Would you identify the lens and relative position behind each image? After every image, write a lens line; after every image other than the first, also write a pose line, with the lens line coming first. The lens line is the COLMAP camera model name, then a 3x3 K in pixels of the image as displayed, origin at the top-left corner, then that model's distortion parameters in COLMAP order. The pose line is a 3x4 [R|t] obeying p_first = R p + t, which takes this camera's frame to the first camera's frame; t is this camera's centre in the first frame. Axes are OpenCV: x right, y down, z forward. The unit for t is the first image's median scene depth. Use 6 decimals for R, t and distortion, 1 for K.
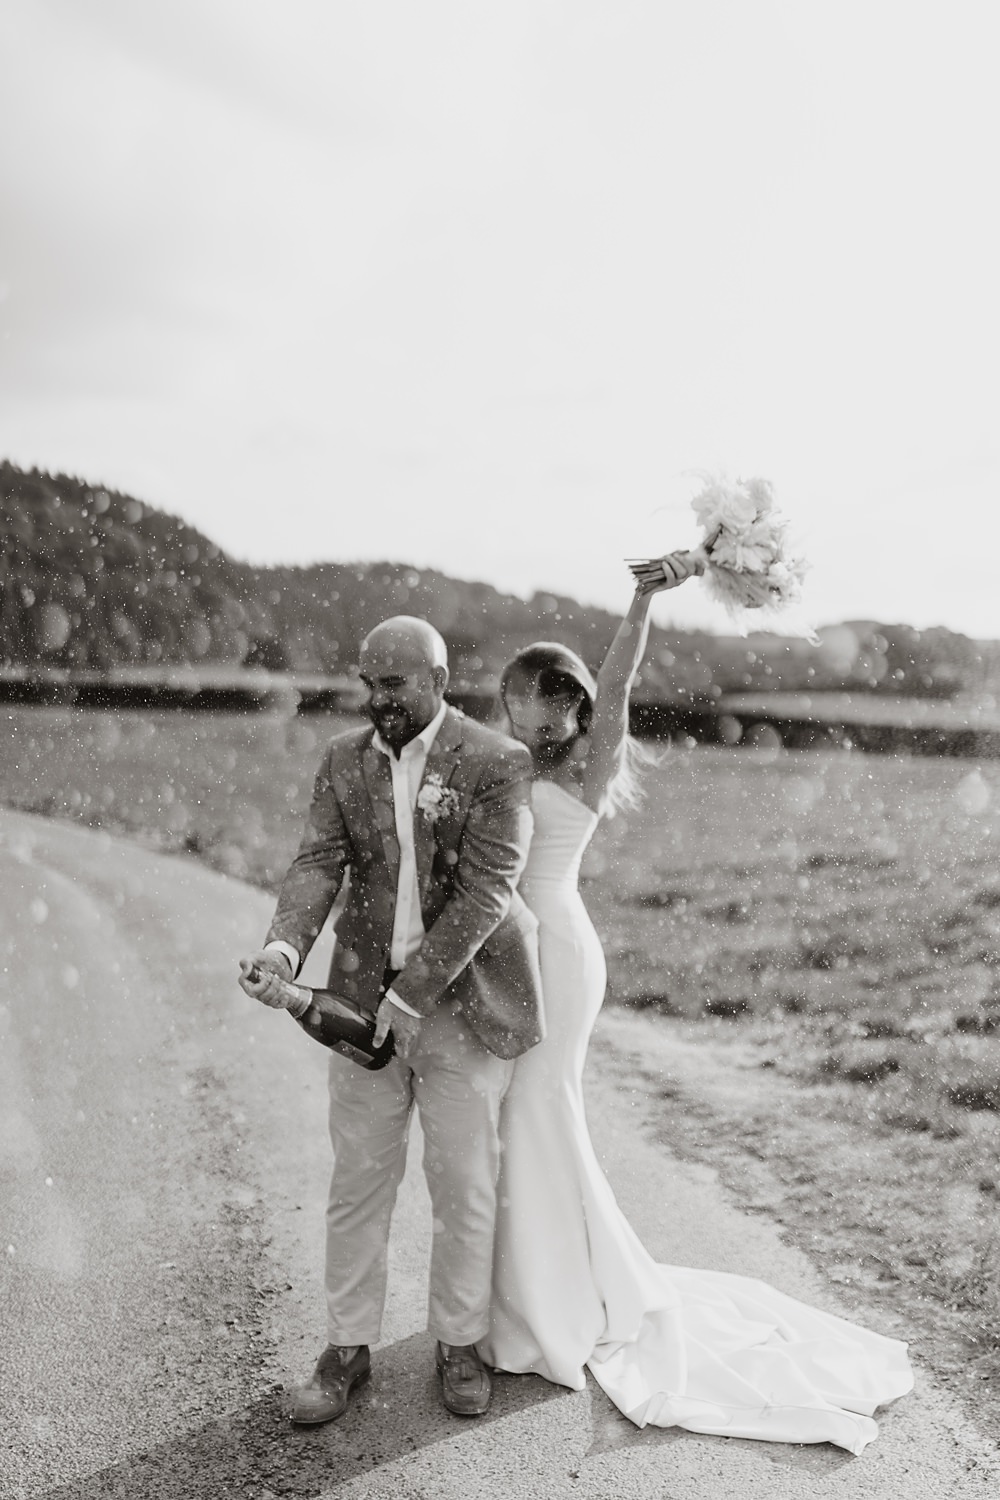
lens RADIAL K [[1454.5, 0, 500.0], [0, 1454.5, 750.0], [0, 0, 1]] dist [-0.008040, -0.000909]
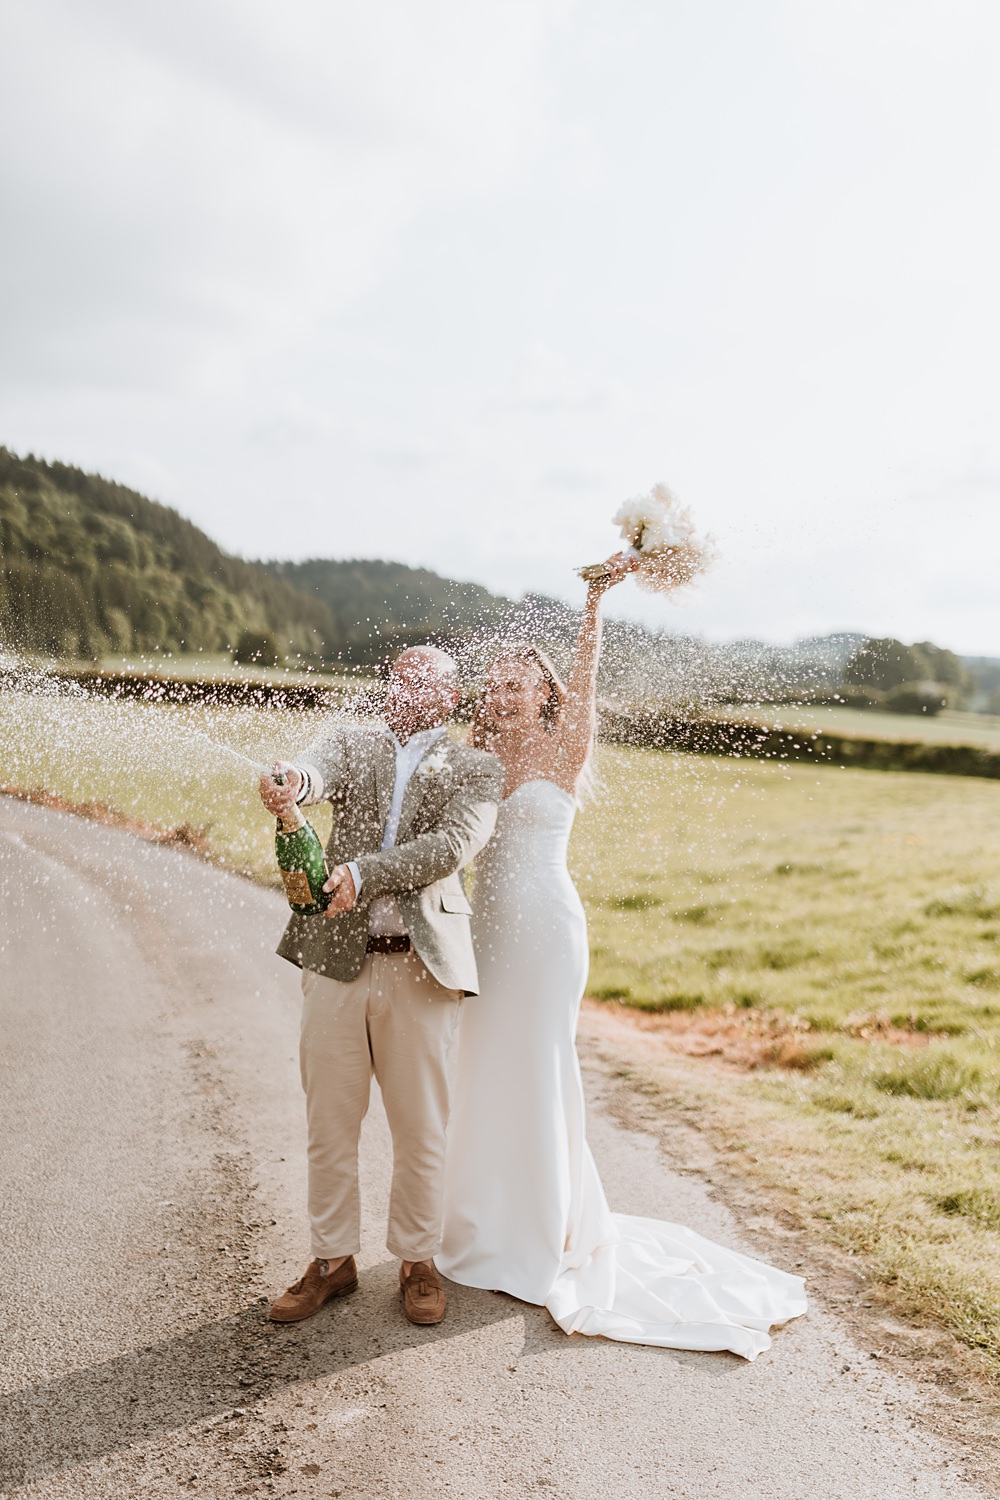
lens RADIAL K [[1460.2, 0, 502.1], [0, 1460.2, 720.6], [0, 0, 1]] dist [-0.002665, -0.023460]
pose [[0.999481, 0.030925, 0.009061, 0.009365], [-0.030722, 0.999291, -0.021742, -0.003722], [-0.009727, 0.021452, 0.999723, -0.125822]]
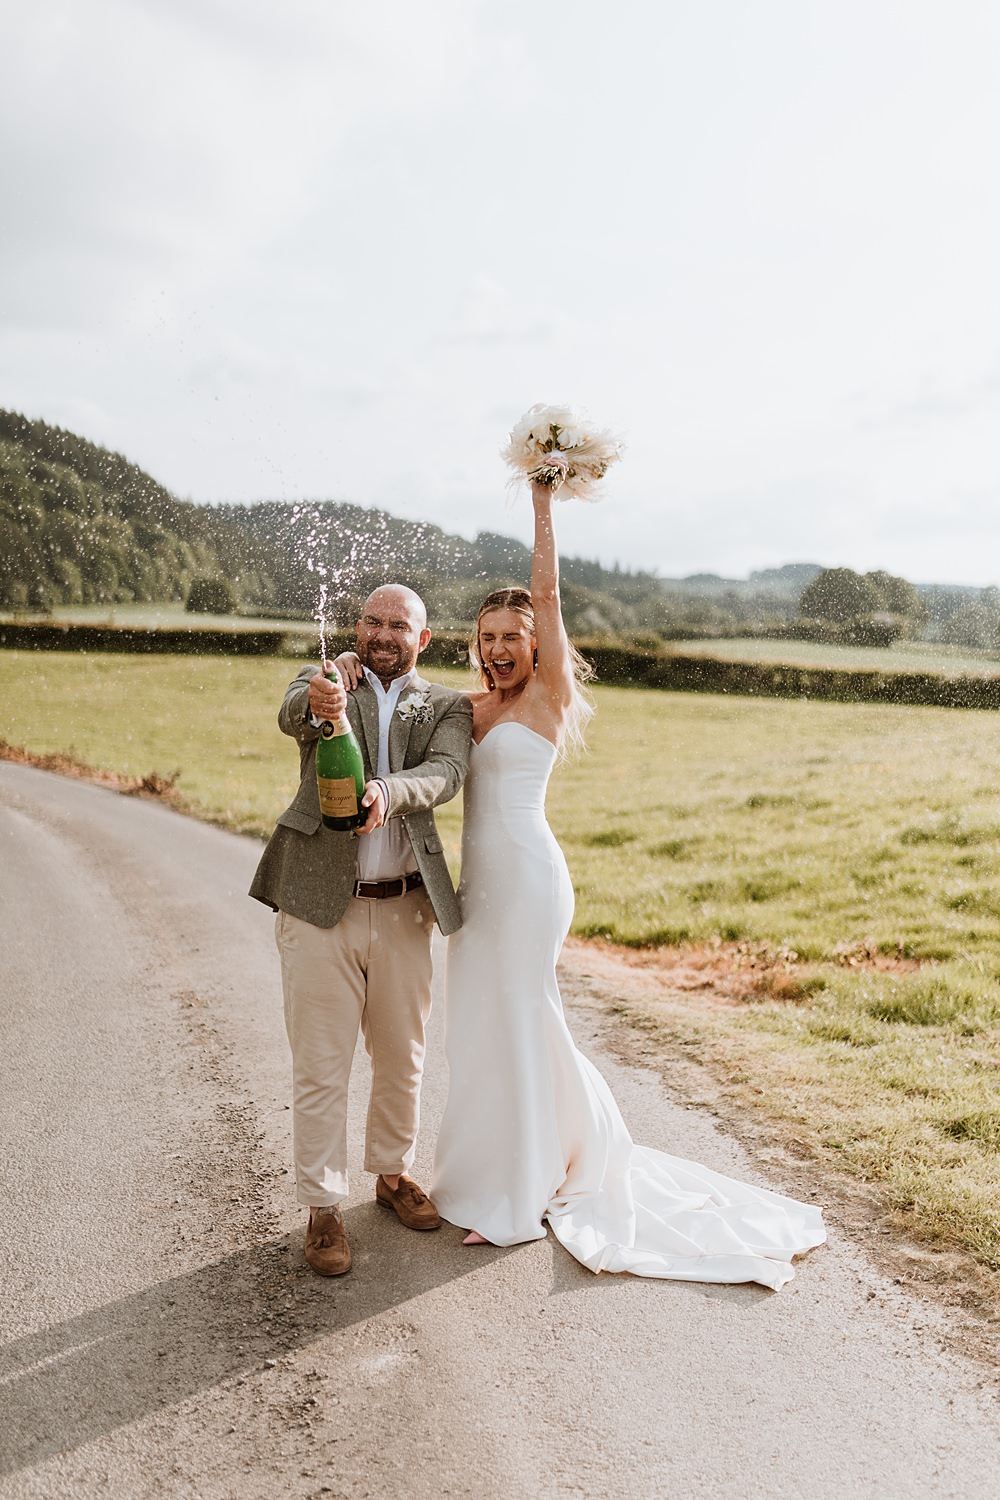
lens RADIAL K [[1460.2, 0, 502.1], [0, 1460.2, 720.6], [0, 0, 1]] dist [-0.002665, -0.023460]
pose [[0.999206, 0.002540, 0.039759, -0.017624], [-0.003289, 0.999818, 0.018792, -0.003038], [-0.039704, -0.018907, 0.999033, -0.111408]]
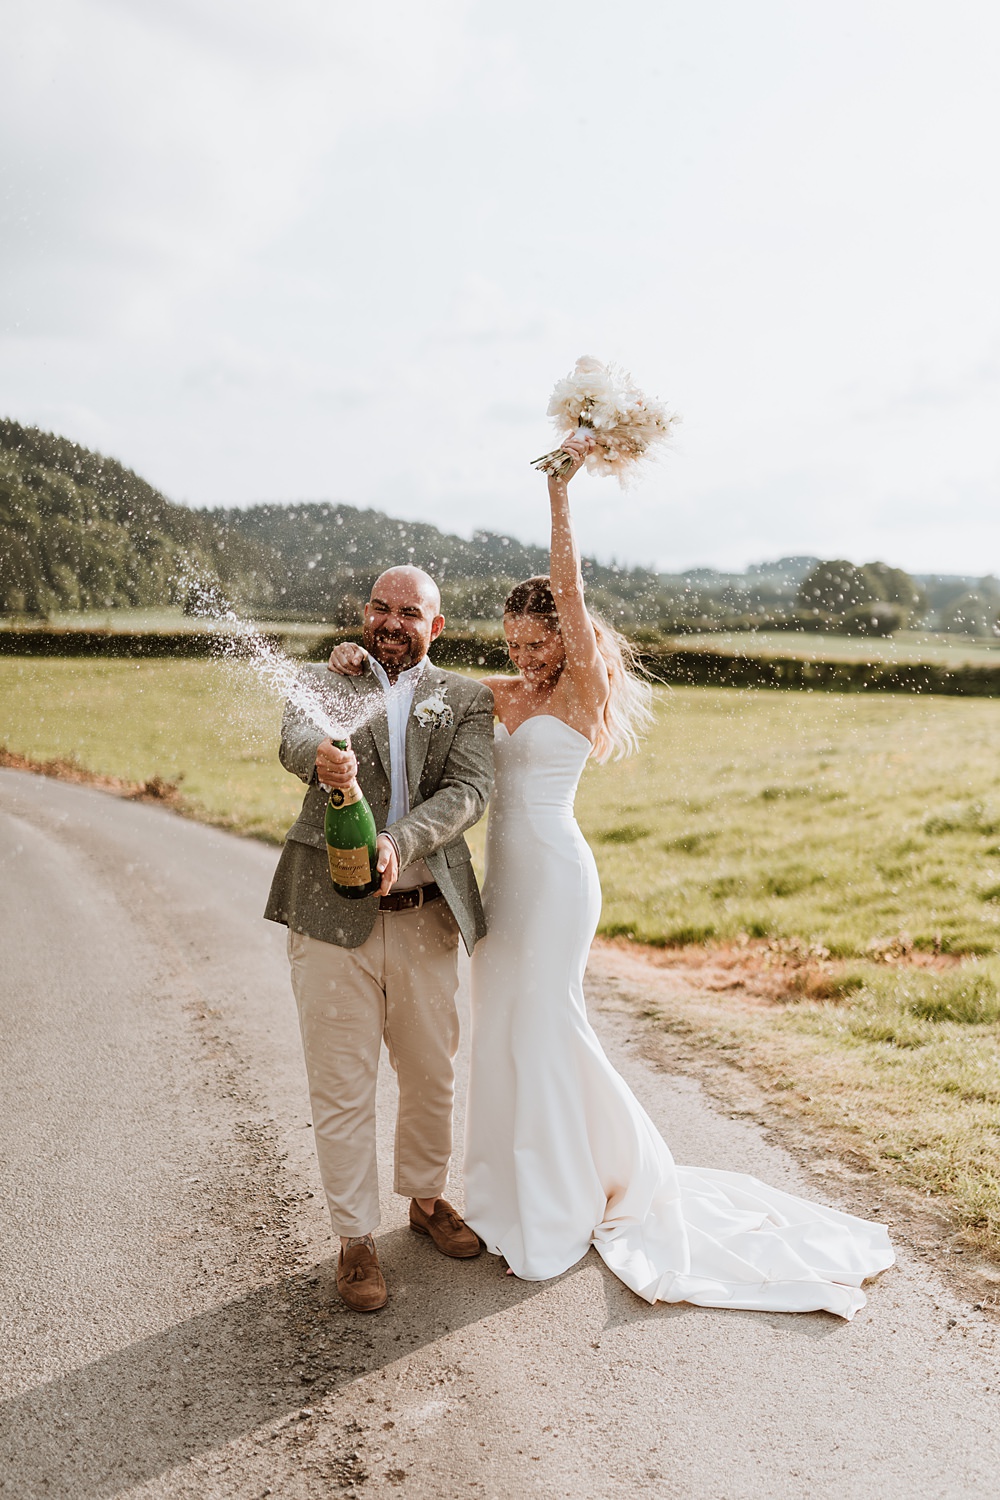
lens RADIAL K [[1454.5, 0, 500.0], [0, 1454.5, 750.0], [0, 0, 1]] dist [-0.008040, -0.000909]
pose [[0.999081, -0.017466, 0.039144, -0.034081], [0.015898, 0.999072, 0.040019, 0.002160], [-0.039806, -0.039359, 0.998432, -0.047333]]
